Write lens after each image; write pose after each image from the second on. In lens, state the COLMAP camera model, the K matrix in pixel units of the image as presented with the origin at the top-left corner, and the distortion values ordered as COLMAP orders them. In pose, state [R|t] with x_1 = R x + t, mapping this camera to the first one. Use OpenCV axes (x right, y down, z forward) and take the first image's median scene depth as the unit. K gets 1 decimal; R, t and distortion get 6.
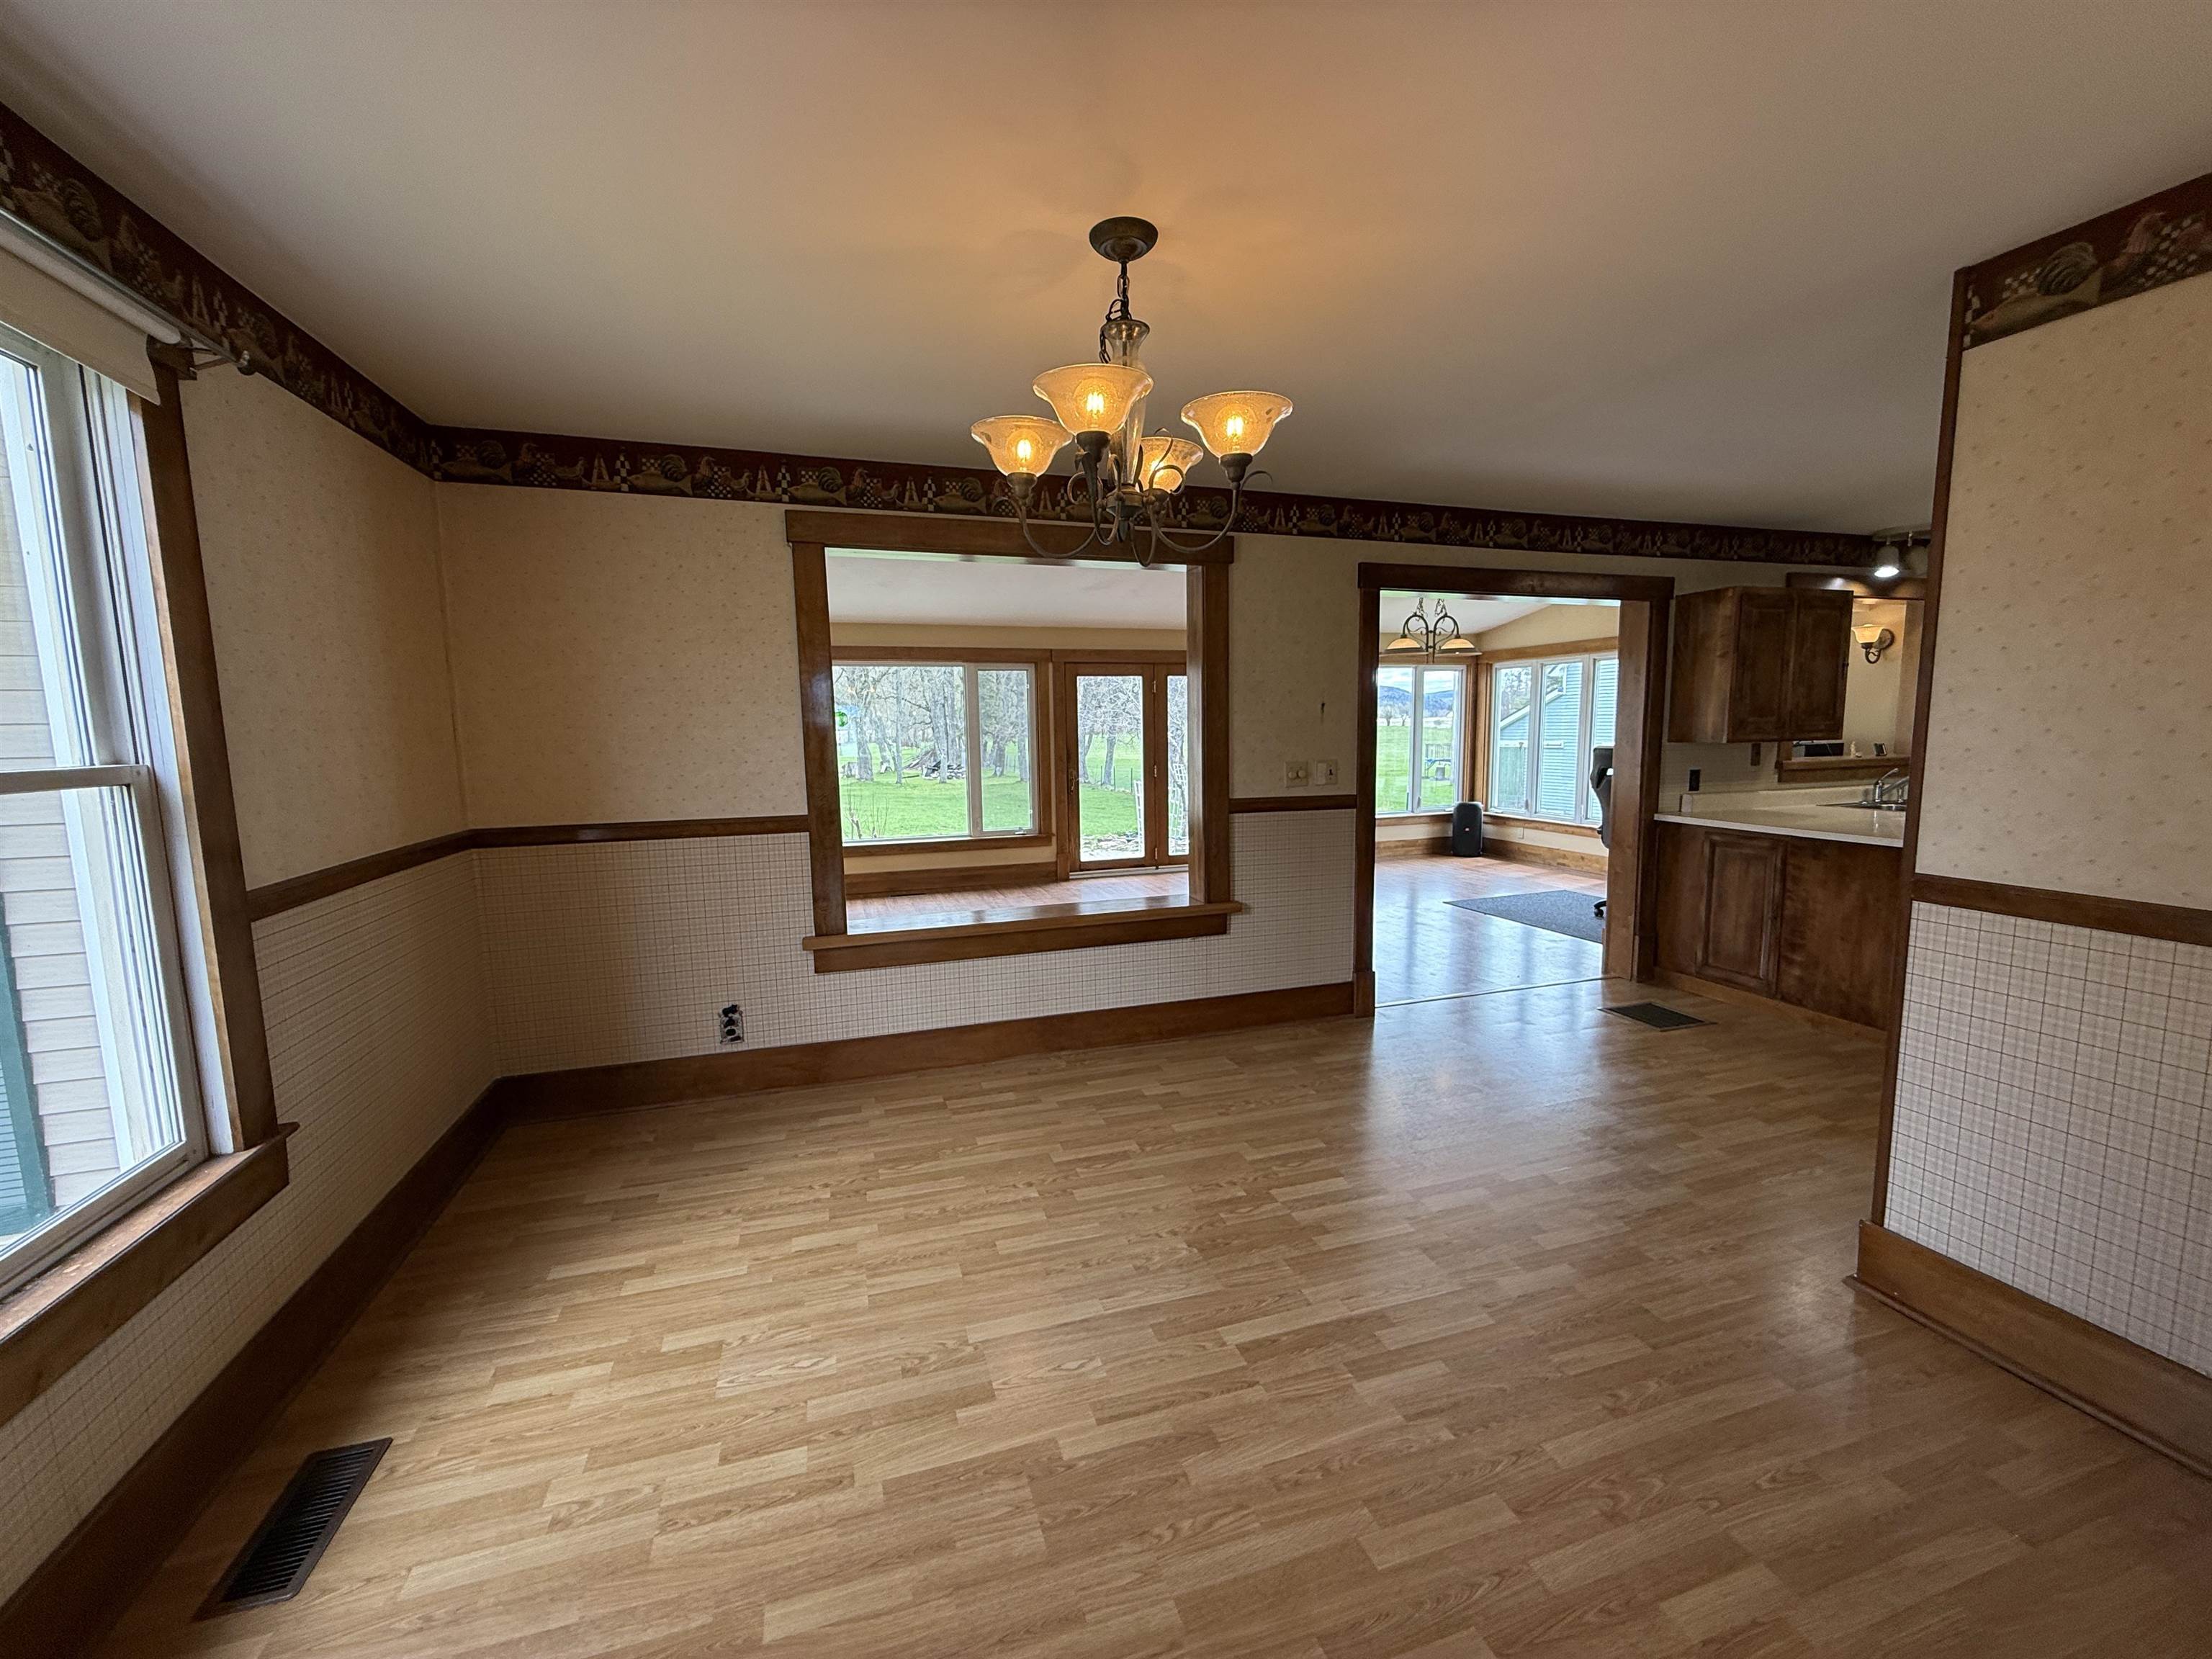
lens RADIAL K [[874.8, 0, 1103.1], [0, 874.8, 822.7], [0, 0, 1]] dist [0.003798, -0.000016]
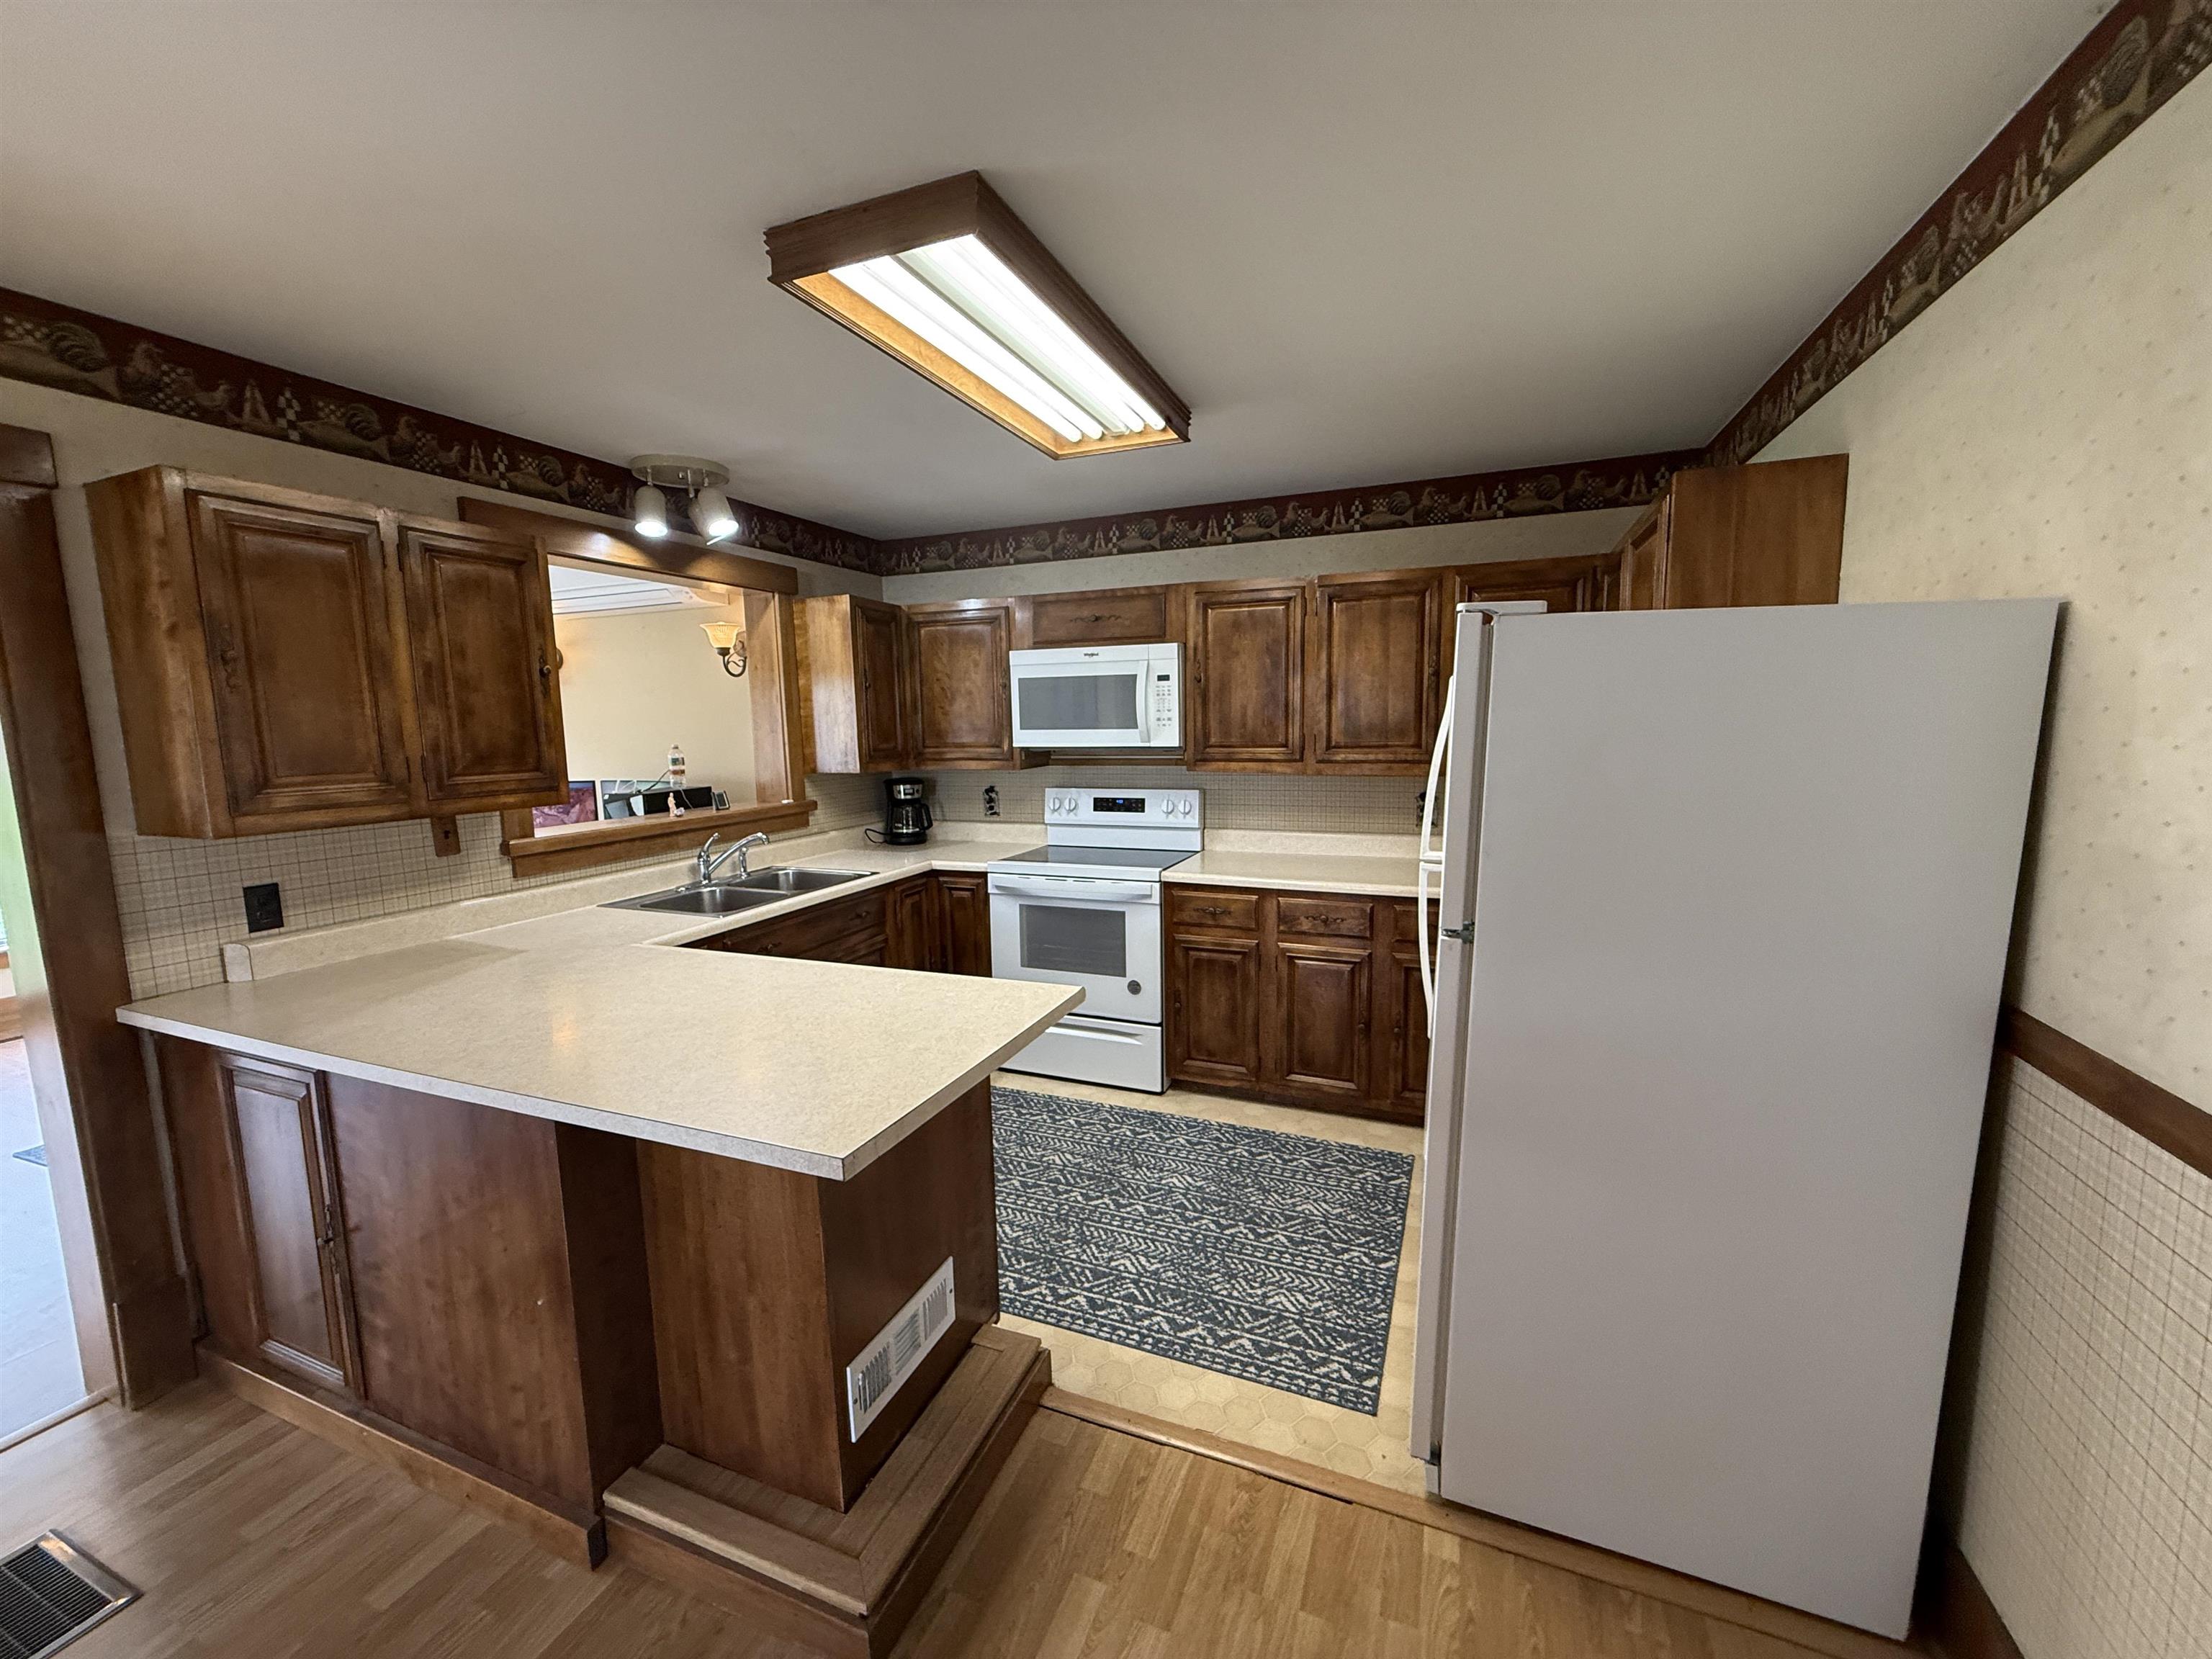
lens RADIAL K [[874.8, 0, 1104.7], [0, 874.8, 827.8], [0, 0, 1]] dist [0.003798, -0.000016]
pose [[0.637843, -0.090430, 0.764839, 0.373313], [0.095628, 0.994697, 0.037857, -0.040103], [-0.764206, 0.048994, 0.643108, 0.222622]]
